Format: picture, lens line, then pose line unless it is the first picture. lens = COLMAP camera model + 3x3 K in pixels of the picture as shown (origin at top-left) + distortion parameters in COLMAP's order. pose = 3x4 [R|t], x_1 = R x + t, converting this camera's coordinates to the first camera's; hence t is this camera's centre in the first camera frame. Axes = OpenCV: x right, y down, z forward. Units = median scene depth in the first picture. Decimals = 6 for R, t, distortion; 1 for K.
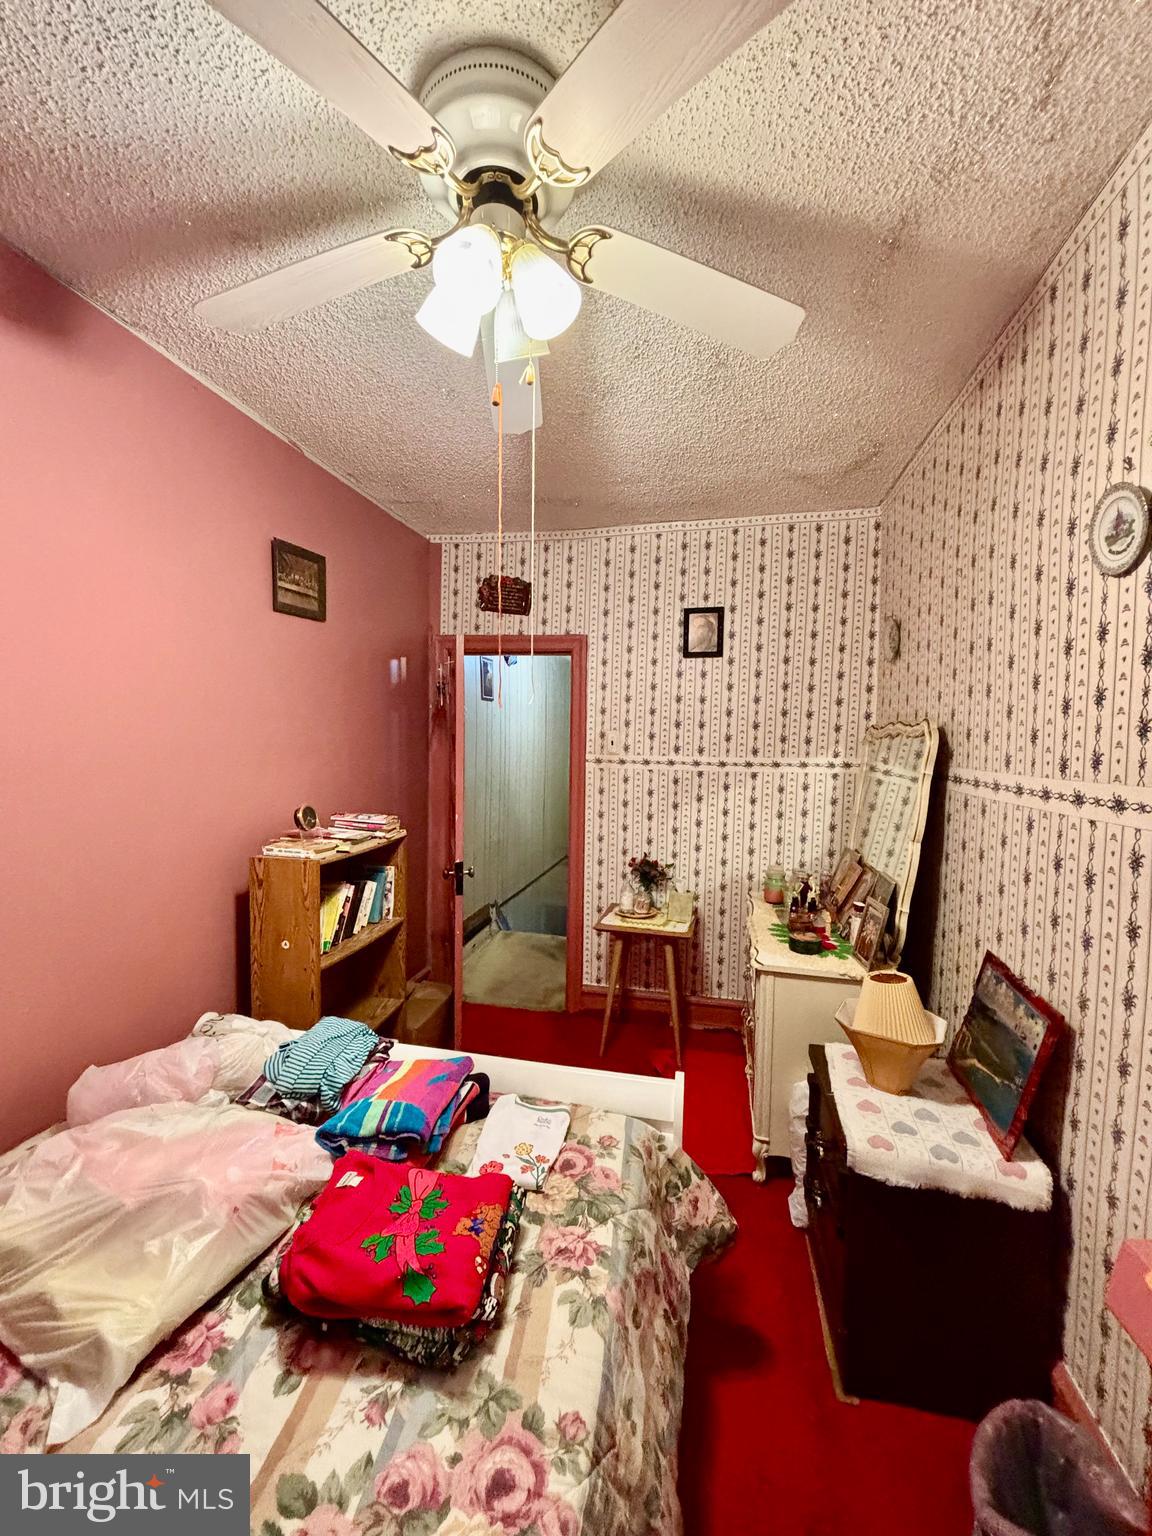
lens RADIAL K [[620.4, 0, 572.0], [0, 620.4, 766.3], [0, 0, 1]] dist [-0.006738, 0.002511]
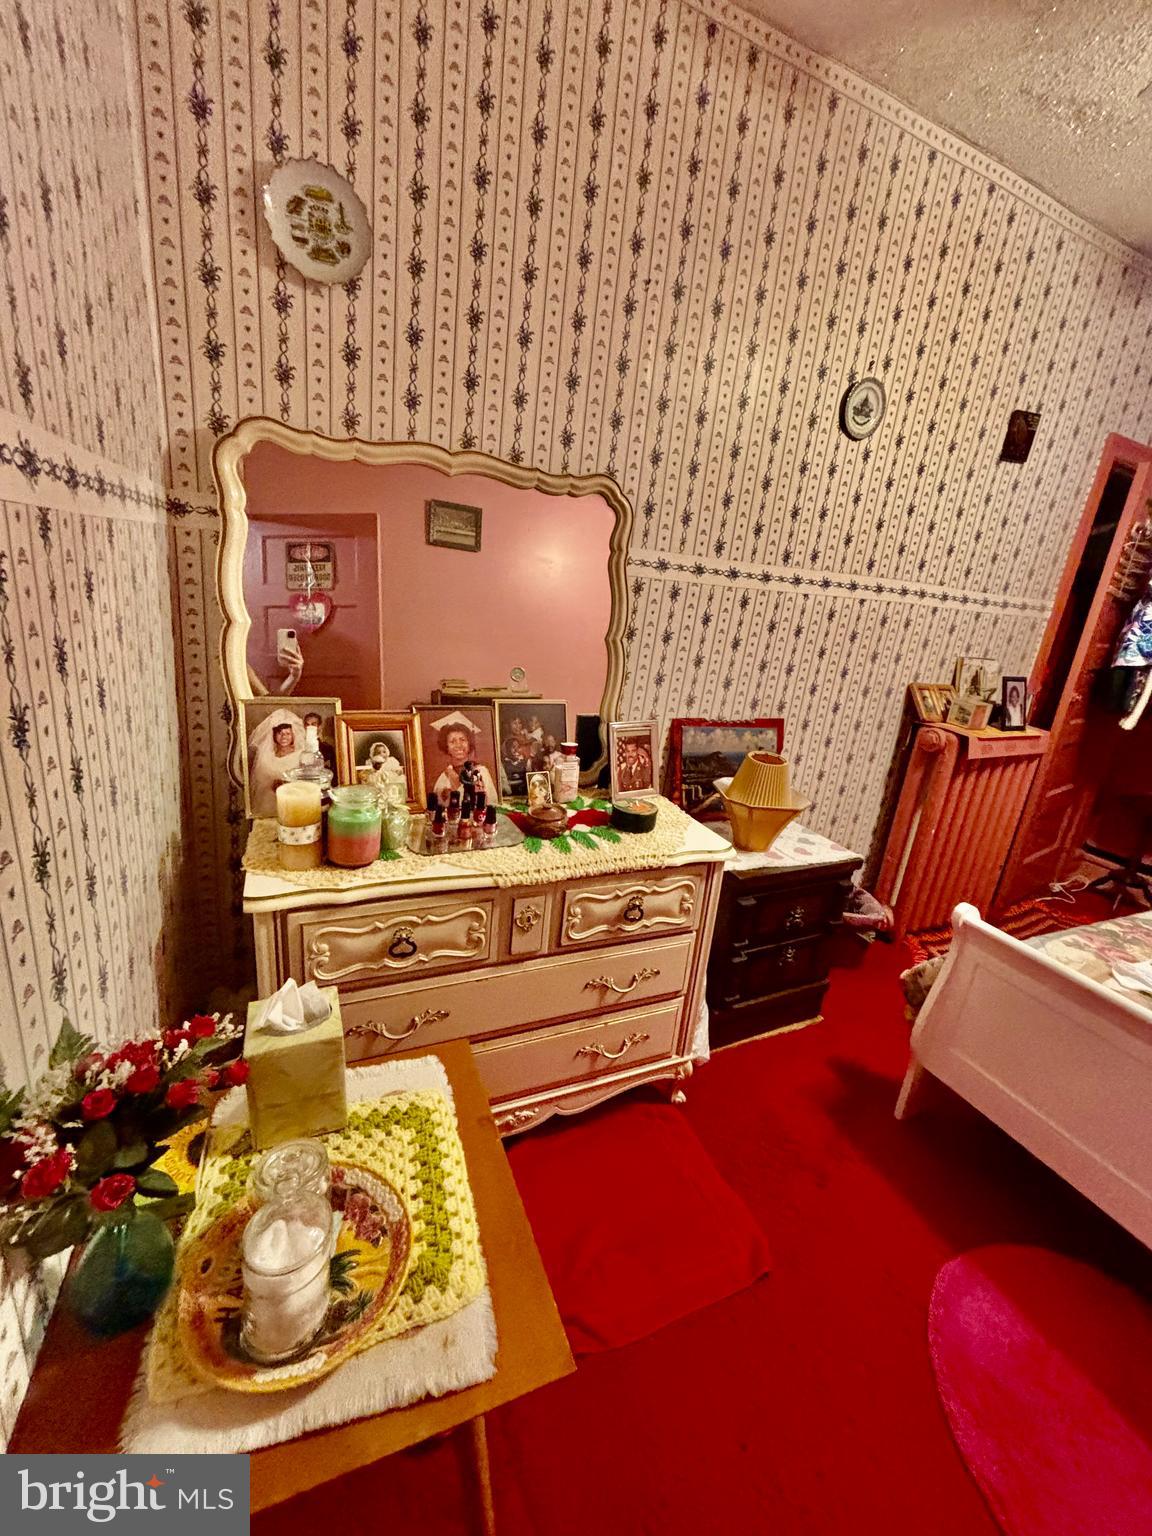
lens RADIAL K [[620.4, 0, 577.2], [0, 620.4, 765.0], [0, 0, 1]] dist [-0.006738, 0.002511]
pose [[-0.609318, -0.301444, 0.733392, -0.116666], [-0.071403, 0.942020, 0.327873, 0.018572], [-0.789705, 0.147413, -0.595513, 2.387084]]
